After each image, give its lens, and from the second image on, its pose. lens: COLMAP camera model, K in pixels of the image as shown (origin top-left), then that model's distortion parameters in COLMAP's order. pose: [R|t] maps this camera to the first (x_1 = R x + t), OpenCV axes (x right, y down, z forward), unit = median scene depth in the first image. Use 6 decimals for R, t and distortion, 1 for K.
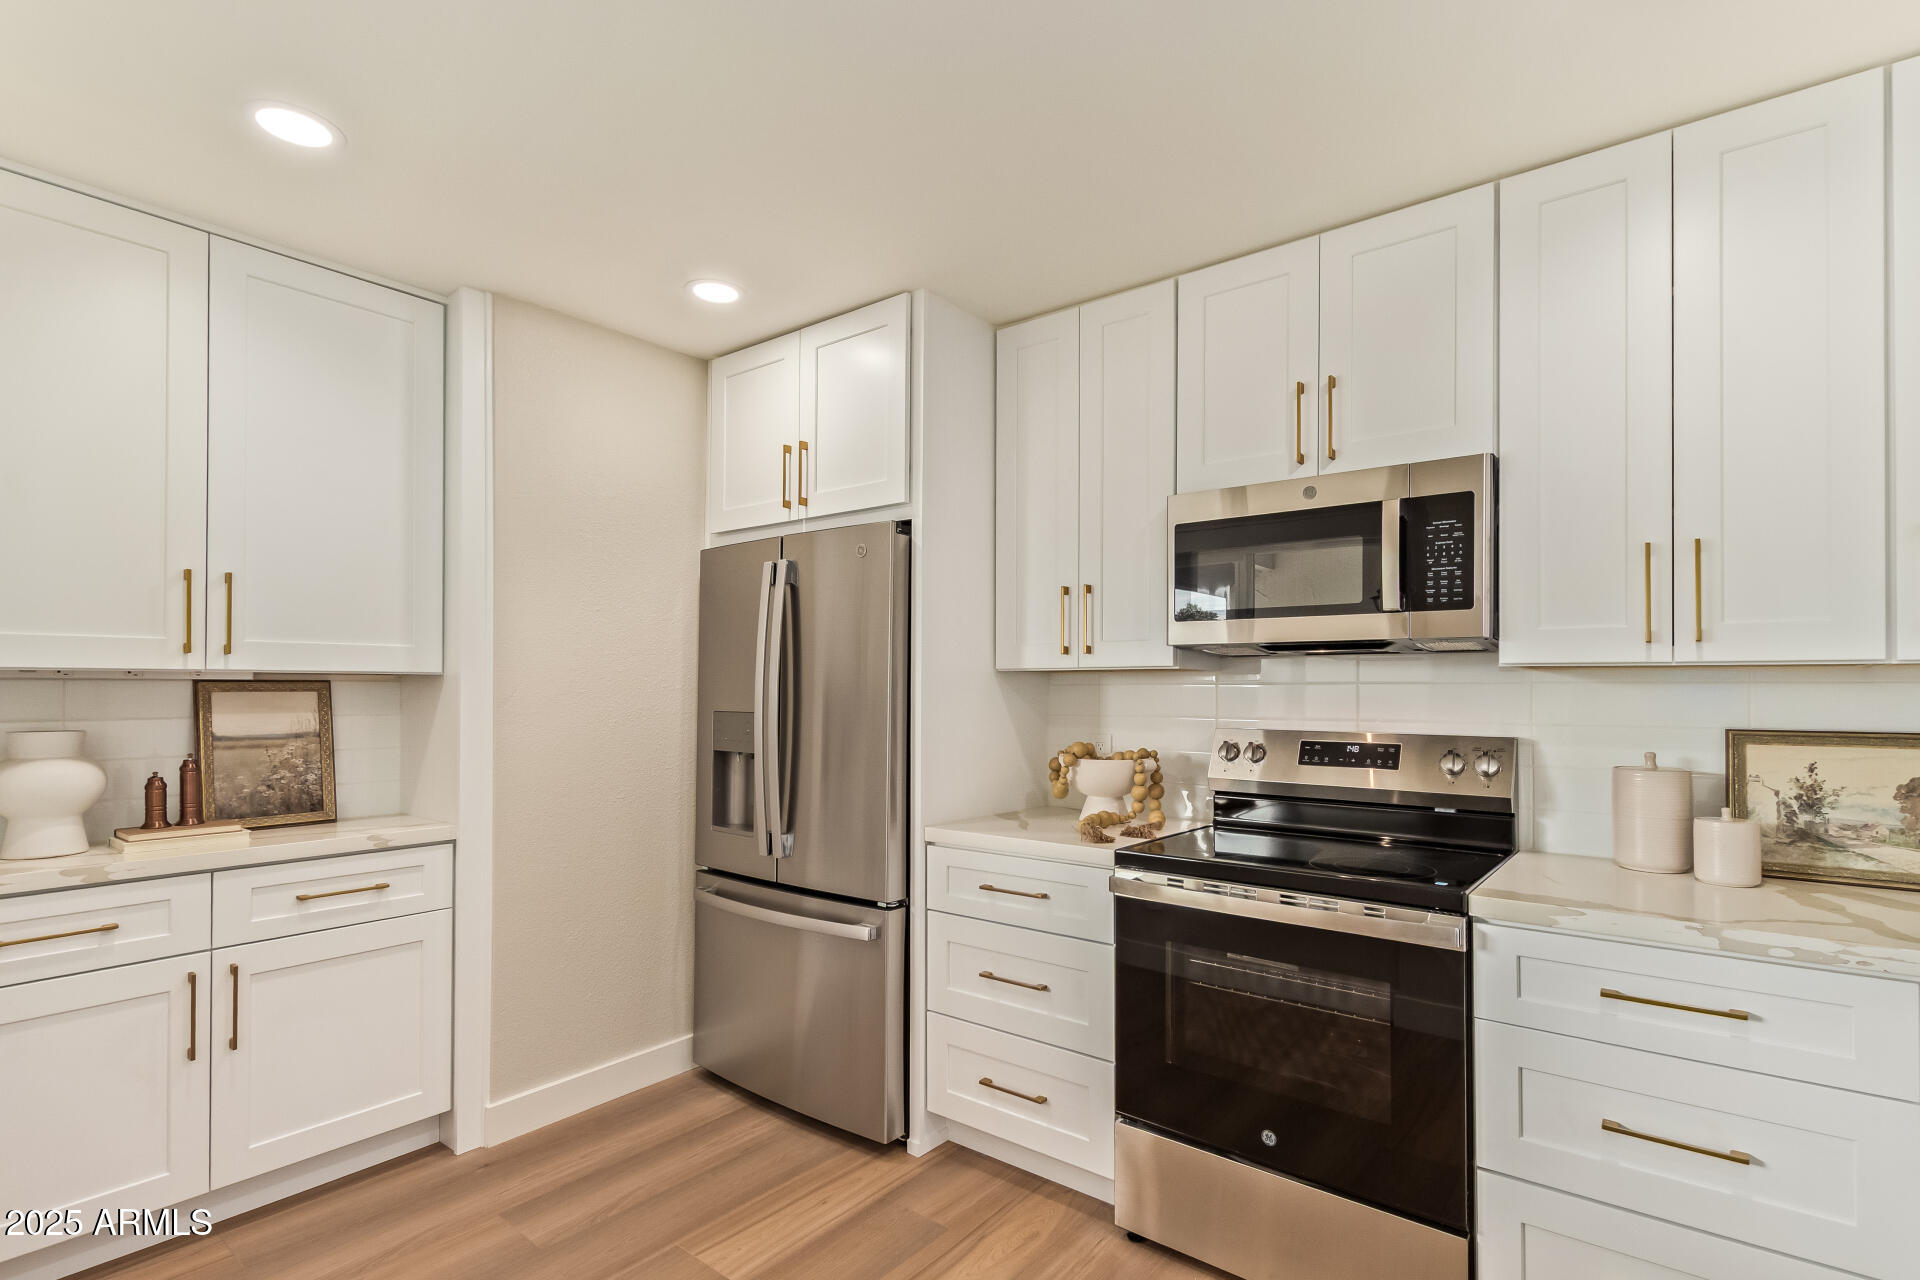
lens RADIAL K [[899.3, 0, 977.4], [0, 899.3, 668.5], [0, 0, 1]] dist [0.012771, -0.005357]
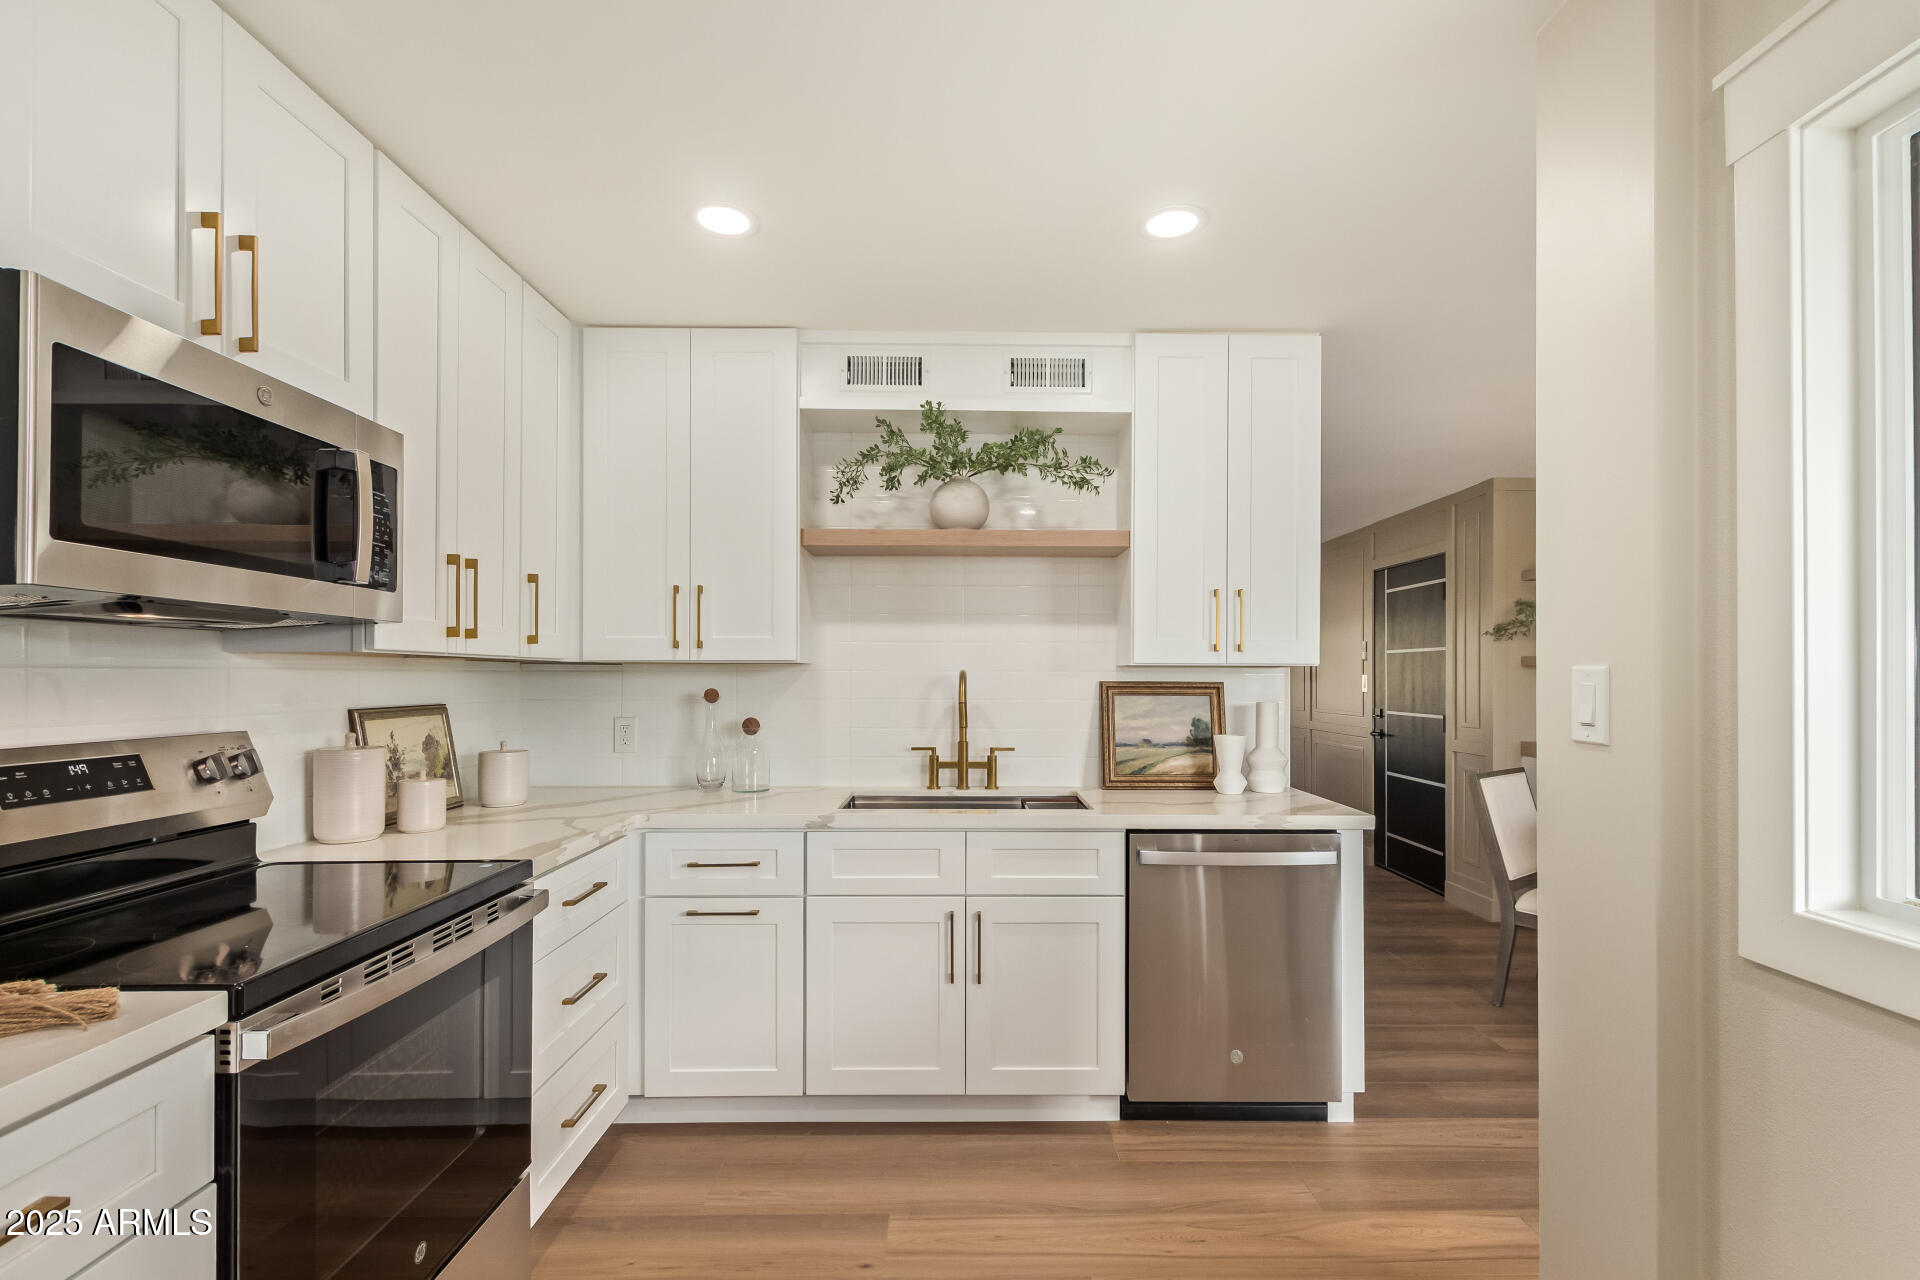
lens RADIAL K [[899.3, 0, 977.4], [0, 899.3, 668.5], [0, 0, 1]] dist [0.012771, -0.005357]
pose [[-0.623561, 0.002394, 0.781771, -0.529074], [-0.020810, 0.999590, -0.019660, 0.019019], [-0.781498, -0.028528, -0.623256, 1.000664]]
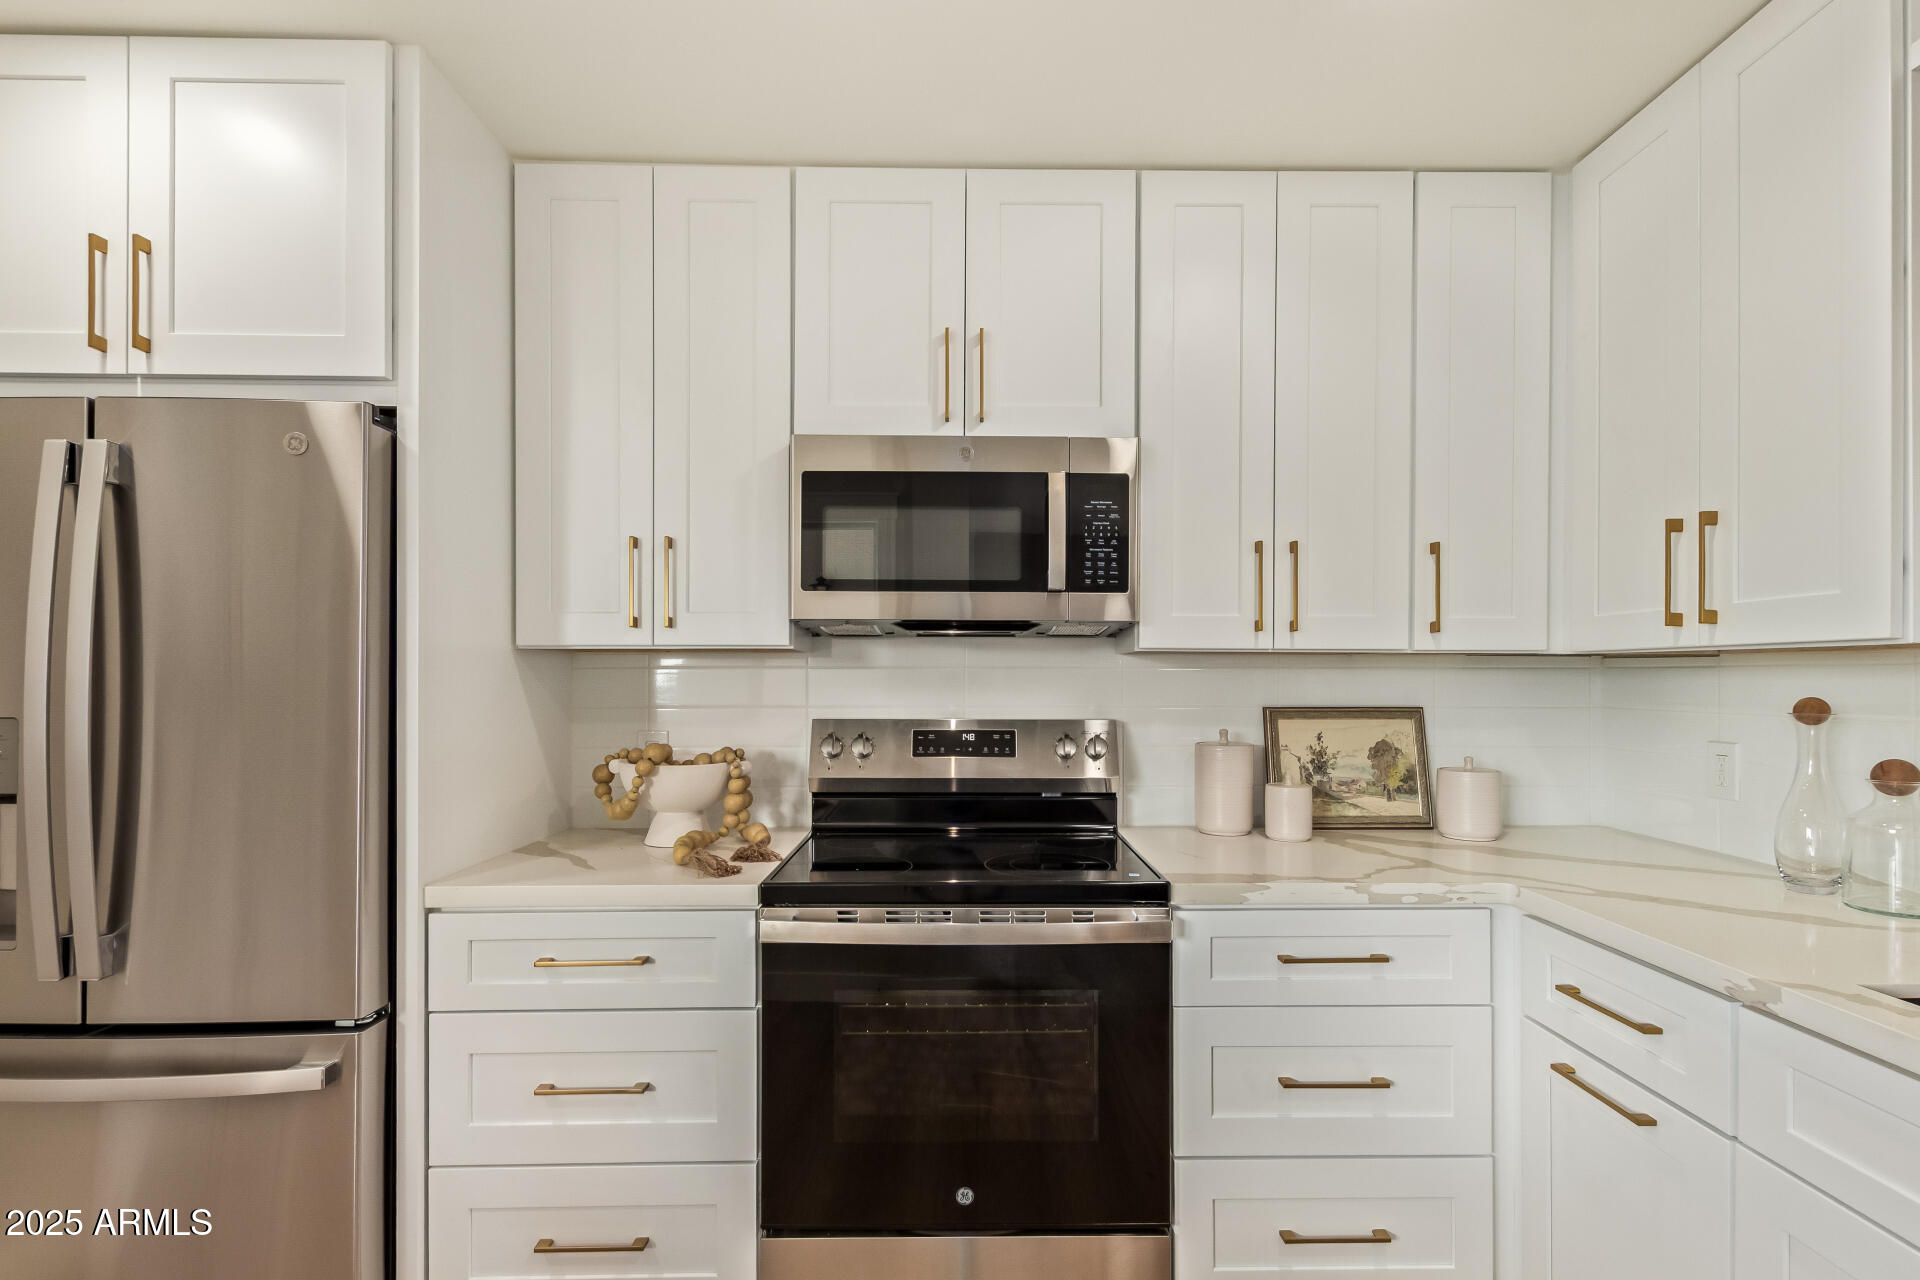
lens RADIAL K [[899.3, 0, 977.4], [0, 899.3, 668.5], [0, 0, 1]] dist [0.012771, -0.005357]
pose [[0.782925, 0.002823, 0.622109, -0.177040], [-0.013272, 0.999838, 0.012167, 0.006989], [-0.621974, -0.017782, 0.782836, 0.288560]]
